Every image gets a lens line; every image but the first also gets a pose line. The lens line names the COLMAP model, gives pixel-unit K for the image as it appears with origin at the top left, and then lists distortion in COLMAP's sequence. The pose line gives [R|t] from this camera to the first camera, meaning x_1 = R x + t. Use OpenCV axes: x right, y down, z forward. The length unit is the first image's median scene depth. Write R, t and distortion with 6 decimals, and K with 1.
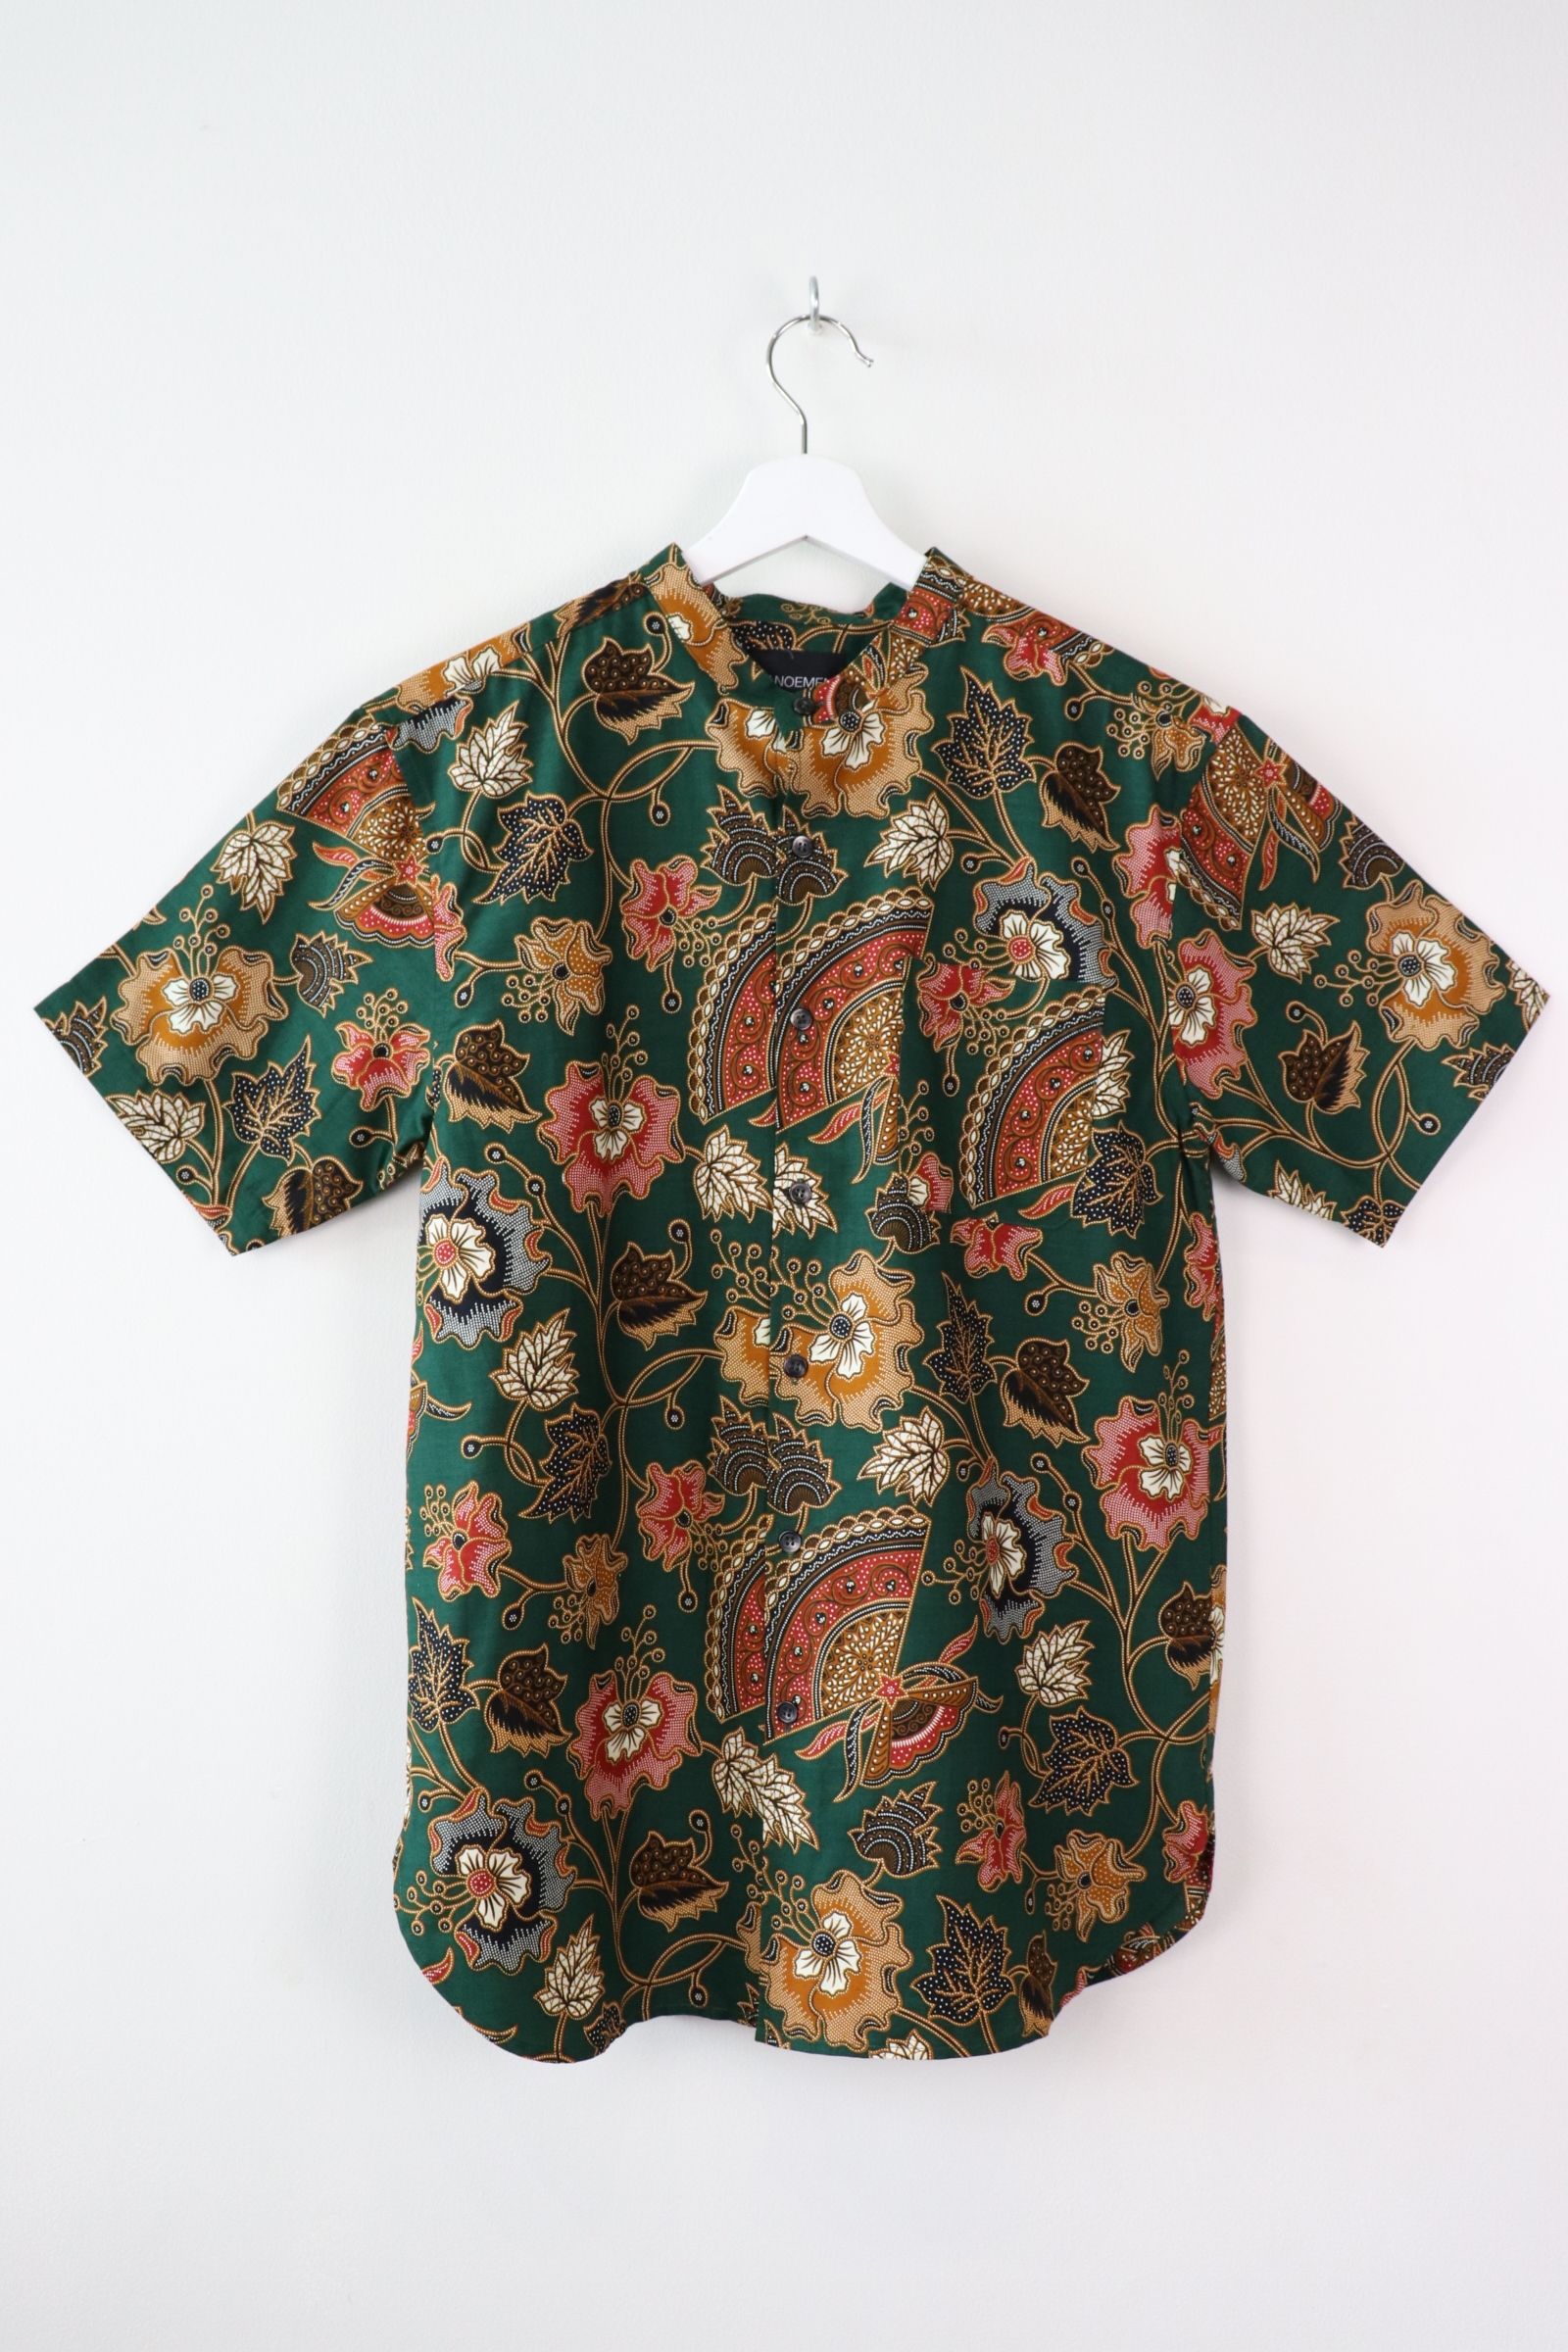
lens RADIAL K [[2103.1, 0, 782.4], [0, 2103.1, 1153.4], [0, 0, 1]] dist [-0.123772, 0.018100]
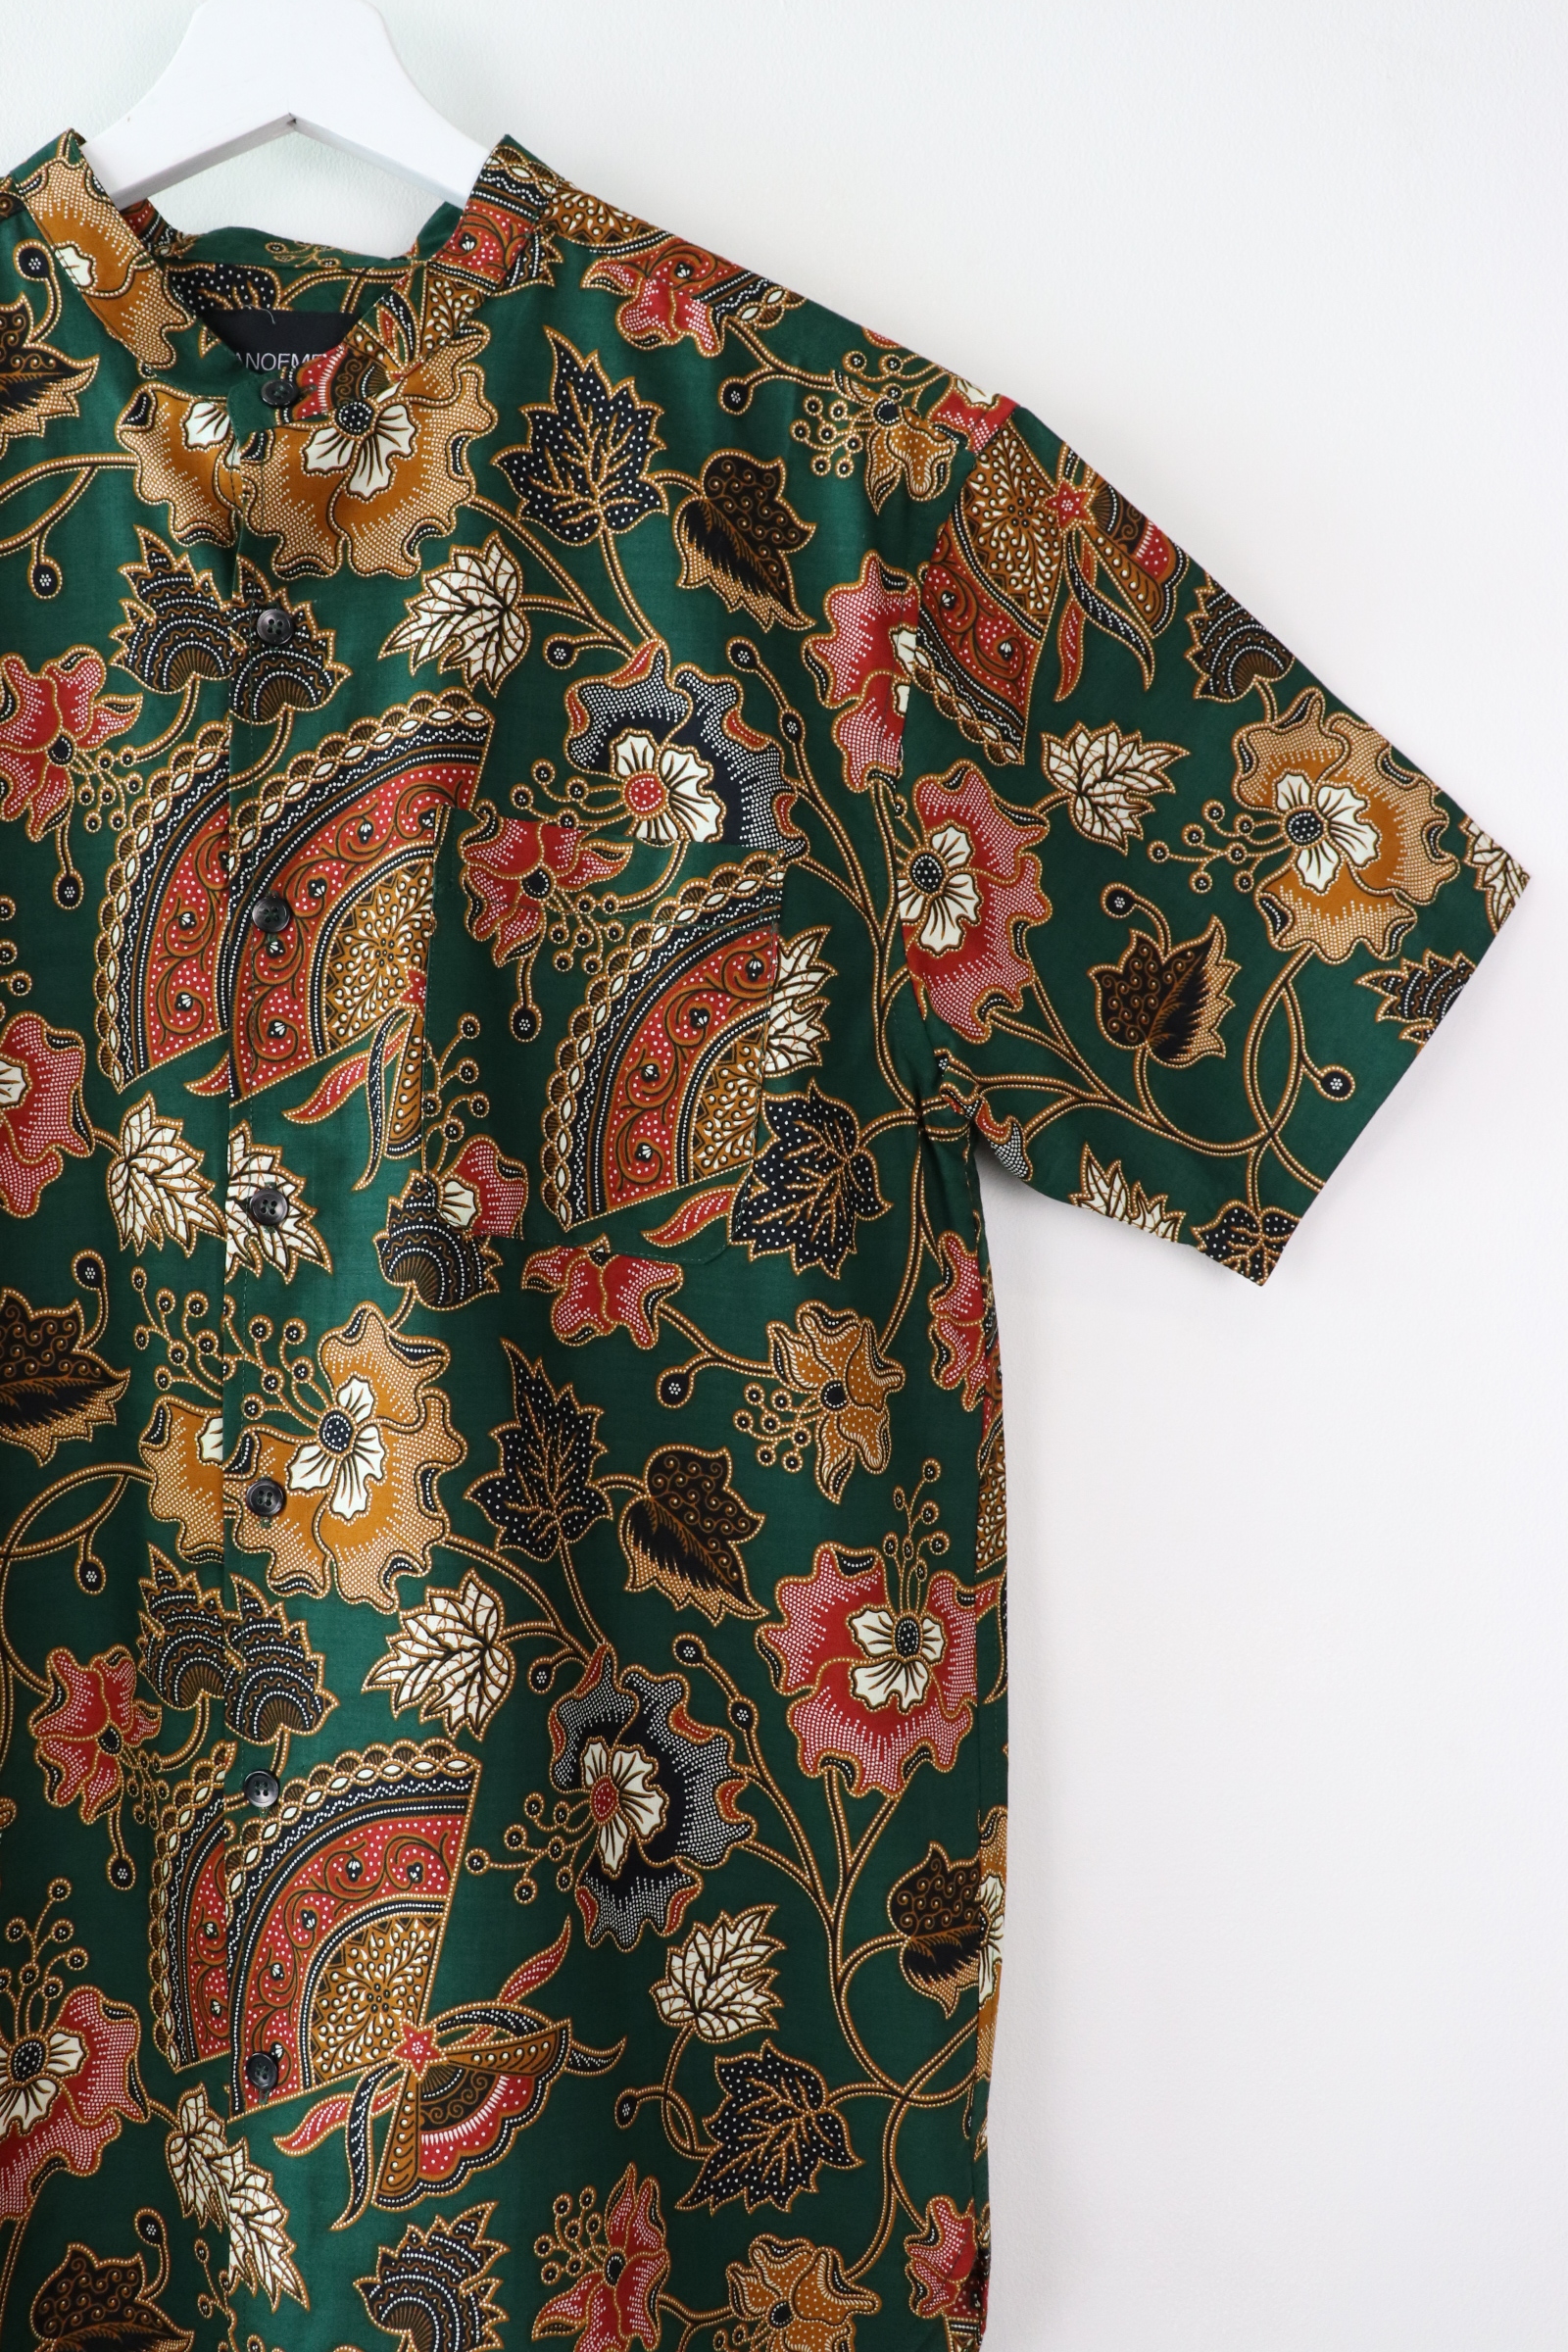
lens RADIAL K [[1981.0, 0, 832.8], [0, 1981.0, 1171.8], [0, 0, 1]] dist [-0.144392, 0.135944]
pose [[0.999590, -0.008470, 0.027338, 0.150716], [0.008049, 0.999848, 0.015455, 0.001689], [-0.027464, -0.015228, 0.999507, 0.437731]]
